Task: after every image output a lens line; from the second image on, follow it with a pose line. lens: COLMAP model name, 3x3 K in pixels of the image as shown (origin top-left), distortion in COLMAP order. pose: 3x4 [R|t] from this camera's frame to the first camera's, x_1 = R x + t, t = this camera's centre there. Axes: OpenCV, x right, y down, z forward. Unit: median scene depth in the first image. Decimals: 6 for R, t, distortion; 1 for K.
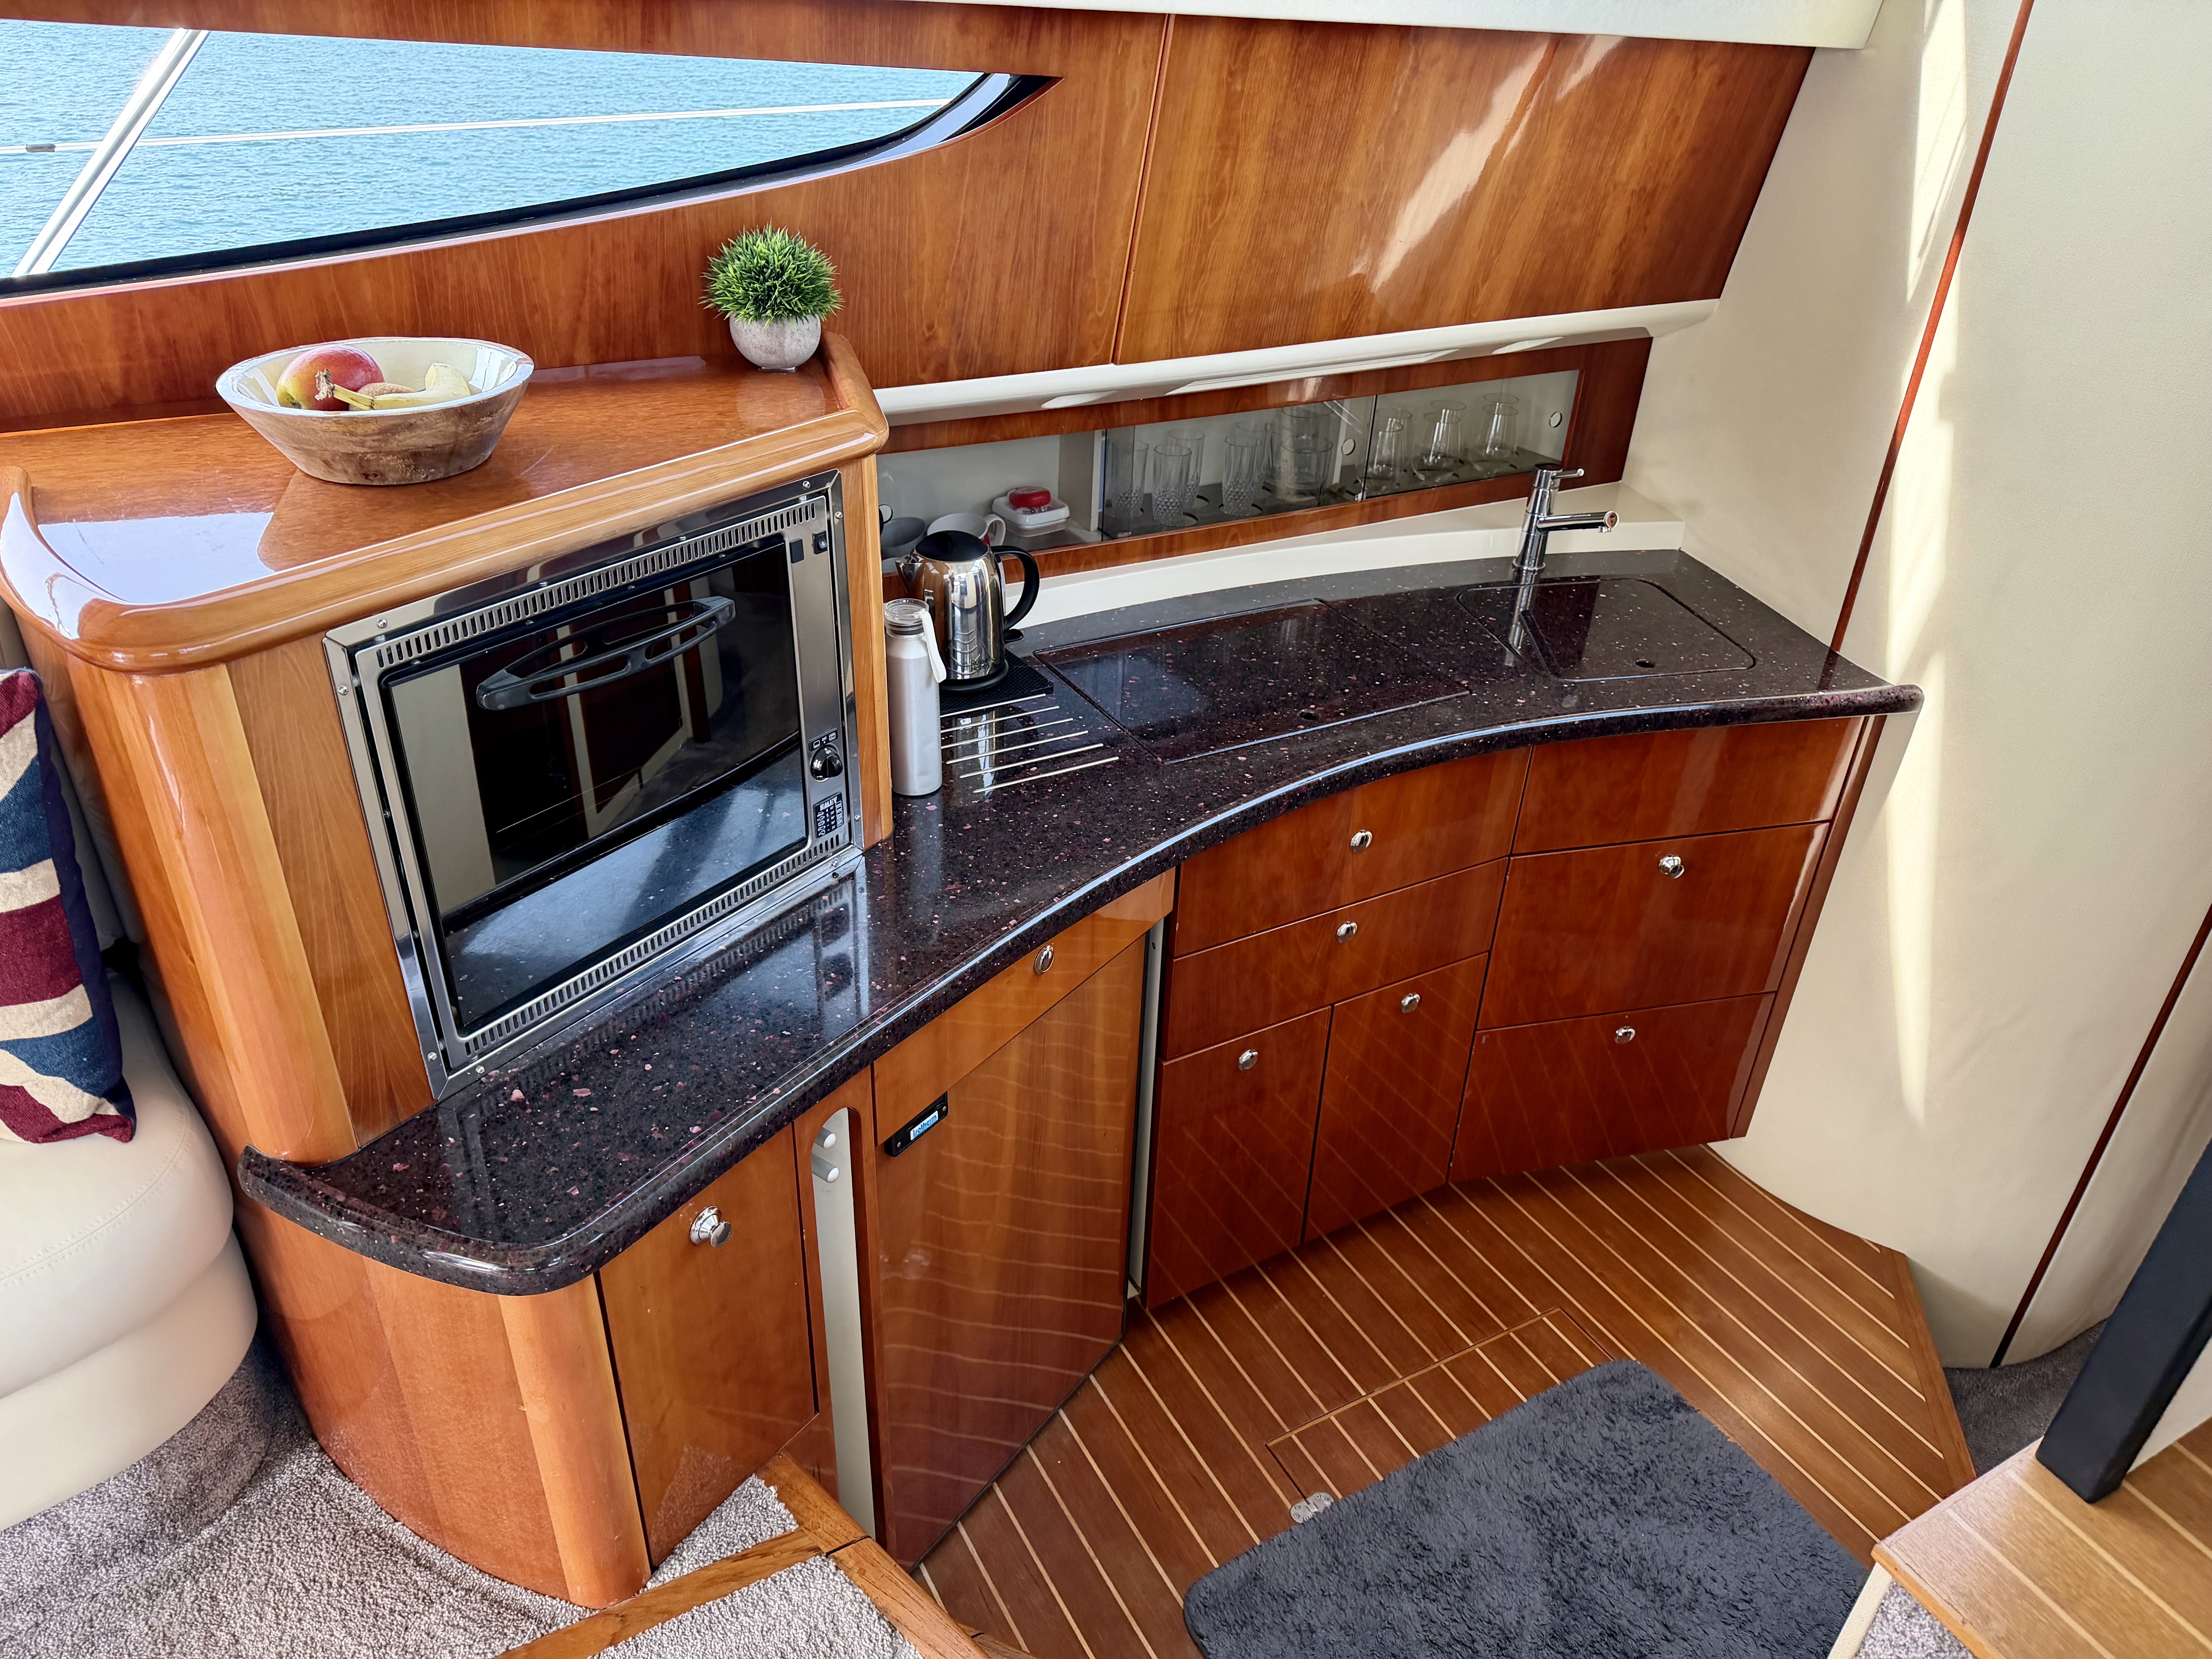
lens RADIAL K [[1547.7, 0, 1102.4], [0, 1547.7, 845.3], [0, 0, 1]] dist [0.019914, -0.016546]
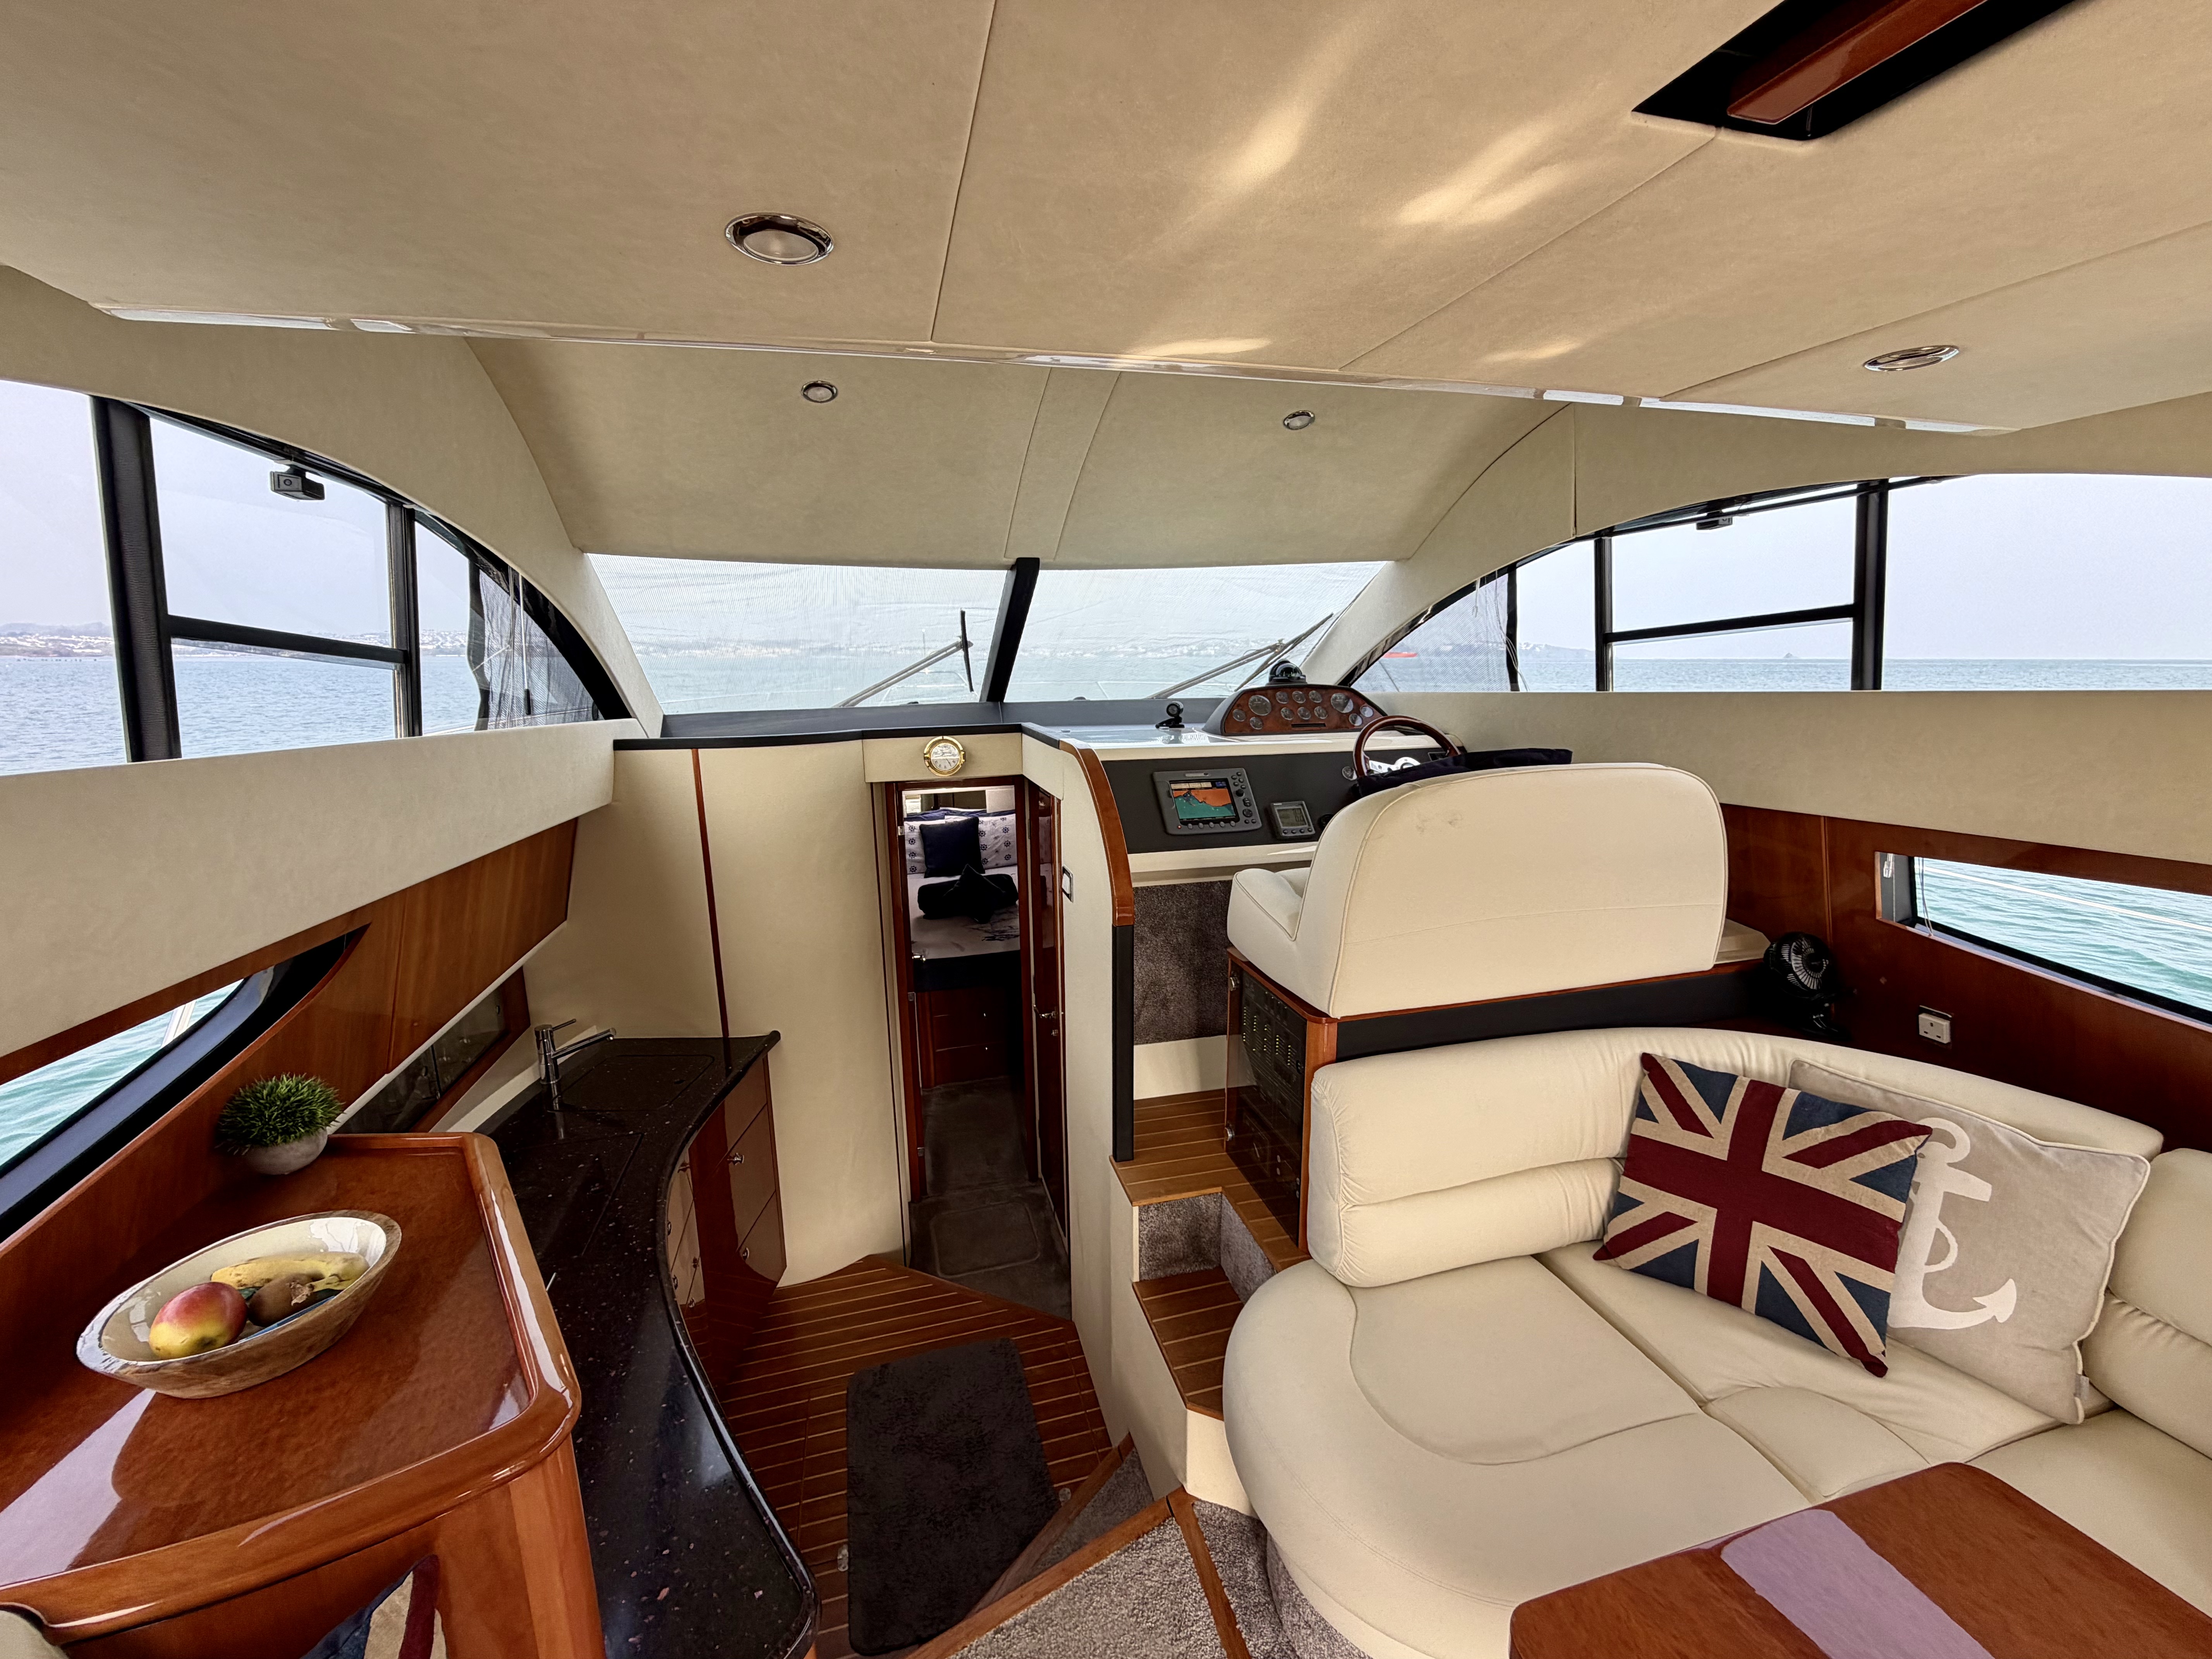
lens RADIAL K [[879.0, 0, 1098.5], [0, 879.0, 828.2], [0, 0, 1]] dist [0.001891, -0.001170]
pose [[0.251186, -0.223302, 0.941829, -0.541806], [0.529951, 0.845957, 0.059234, -0.184837], [-0.809974, 0.484244, 0.330832, 0.025937]]
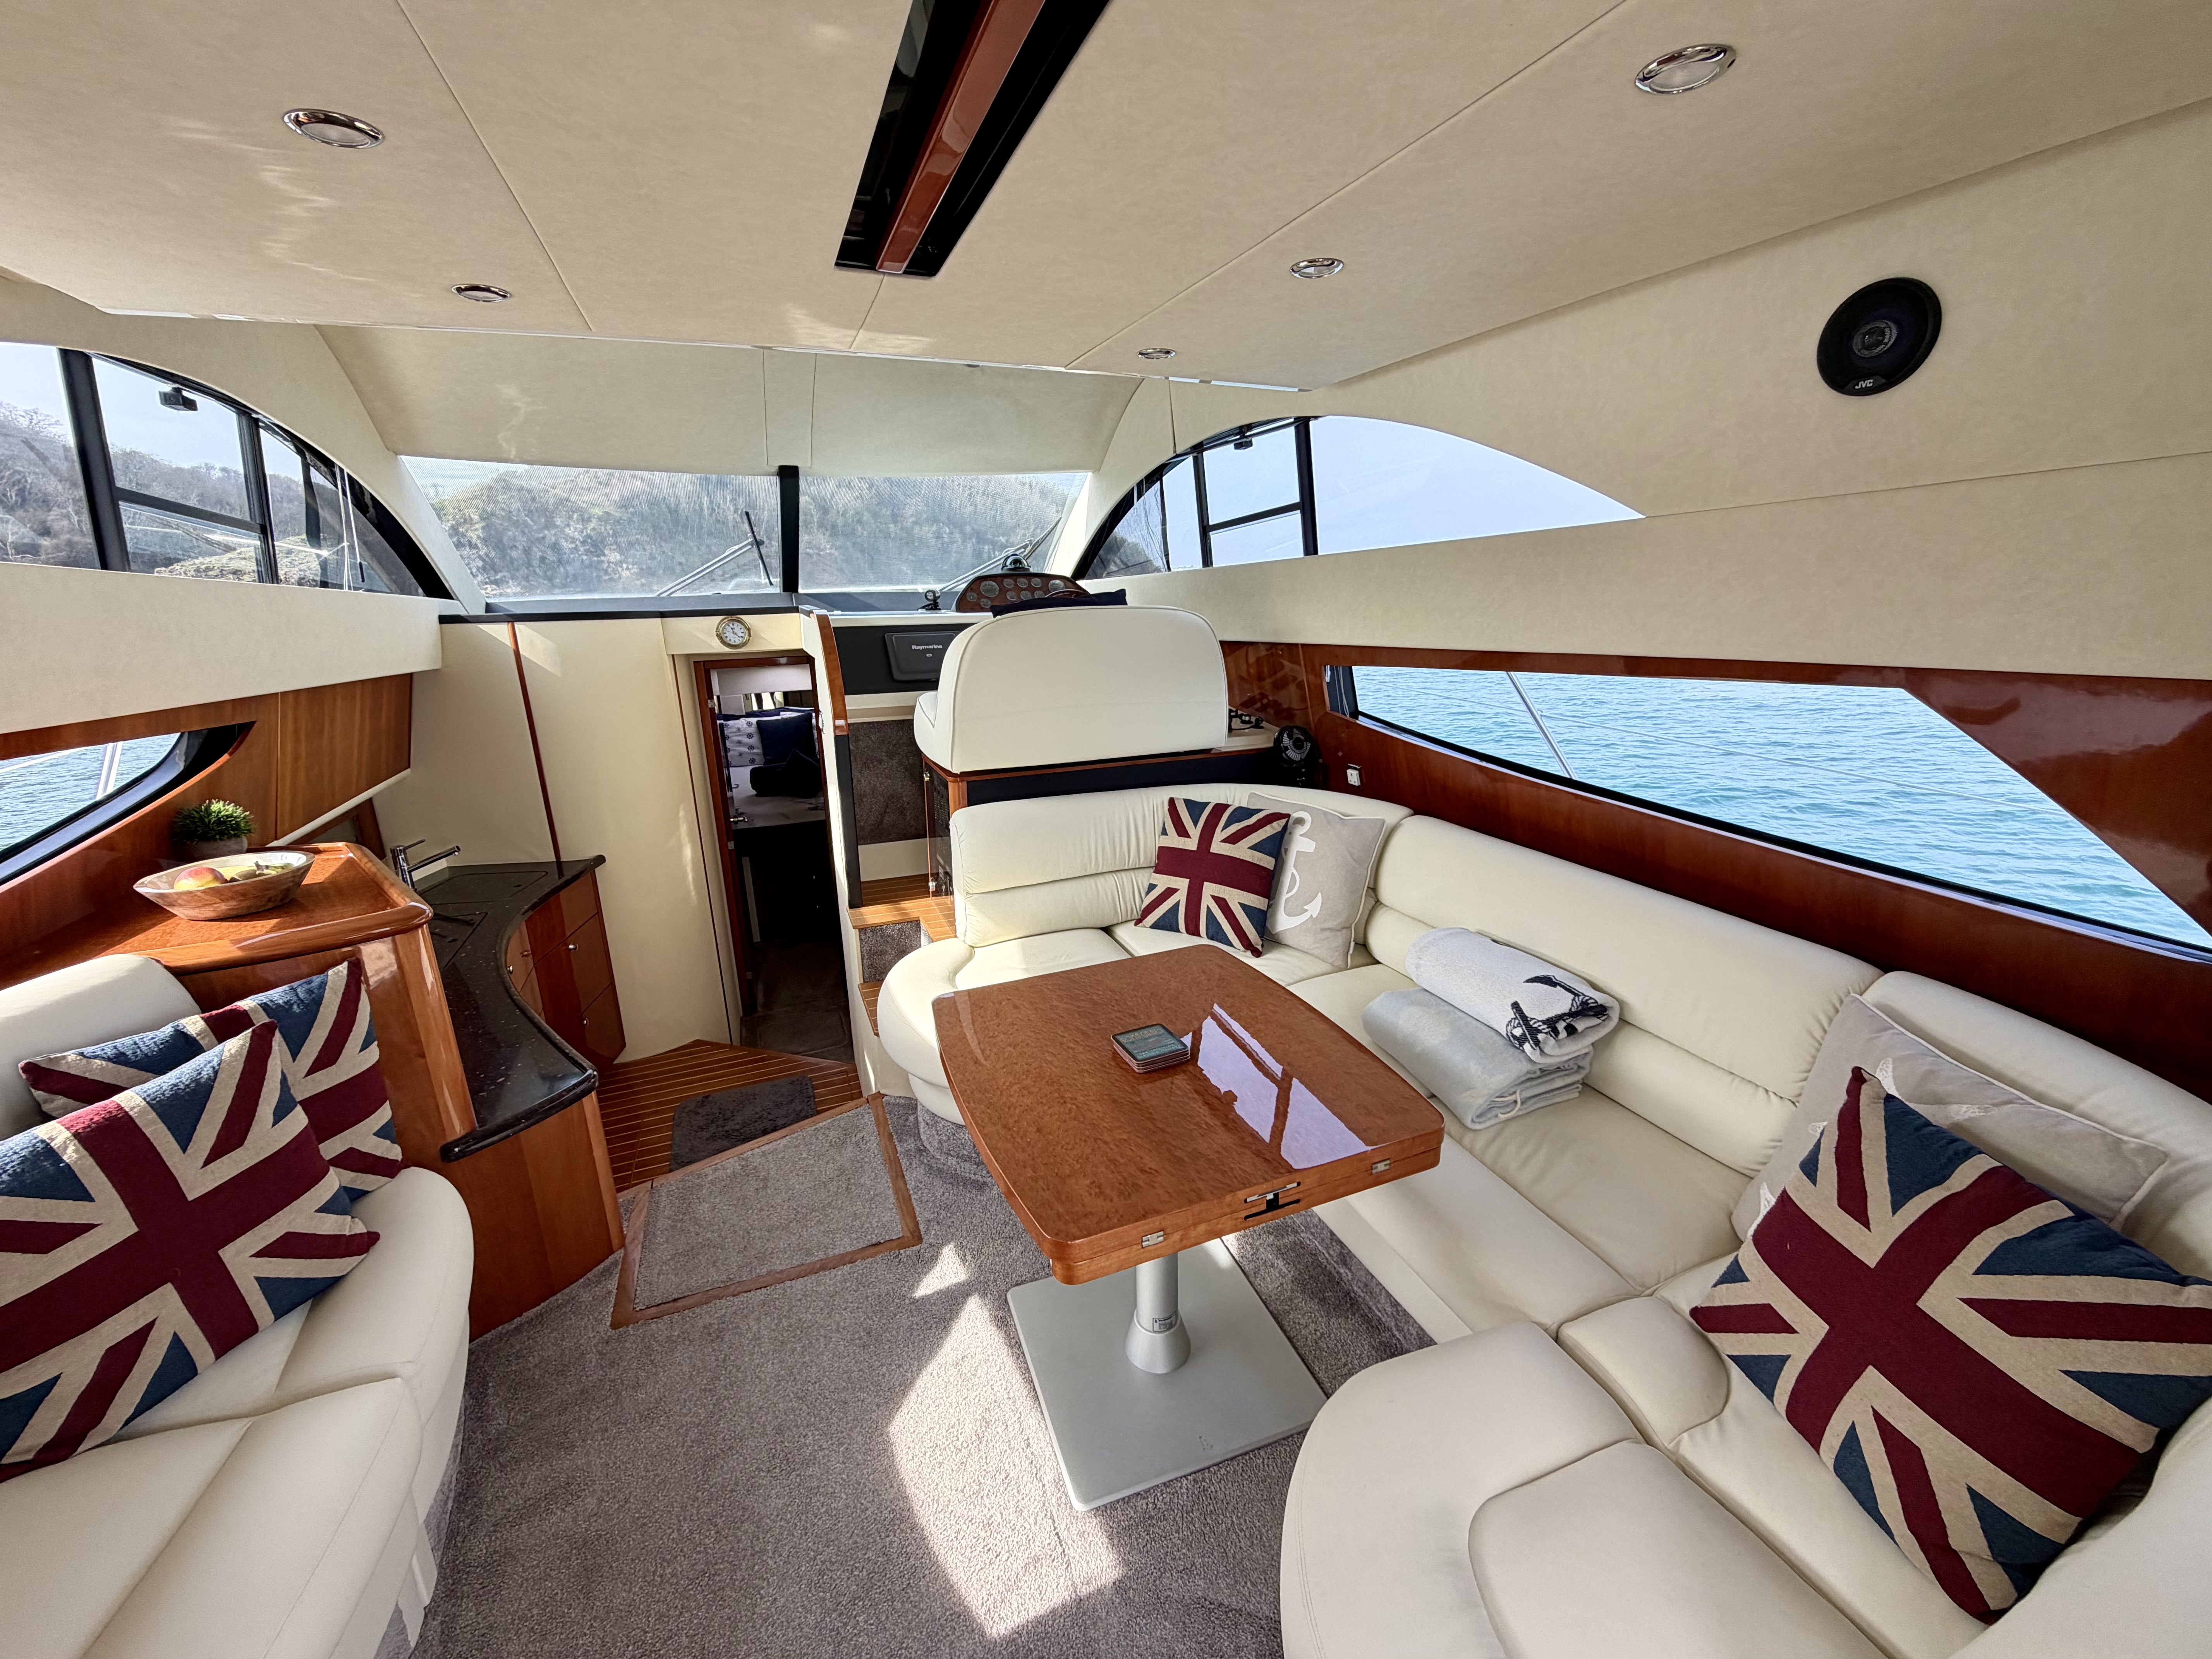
lens RADIAL K [[879.0, 0, 1098.1], [0, 879.0, 829.2], [0, 0, 1]] dist [0.001891, -0.001170]
pose [[0.132049, -0.307165, 0.942450, -0.909618], [0.540382, 0.819376, 0.191338, 0.048595], [-0.830993, 0.484018, 0.274184, -0.251126]]
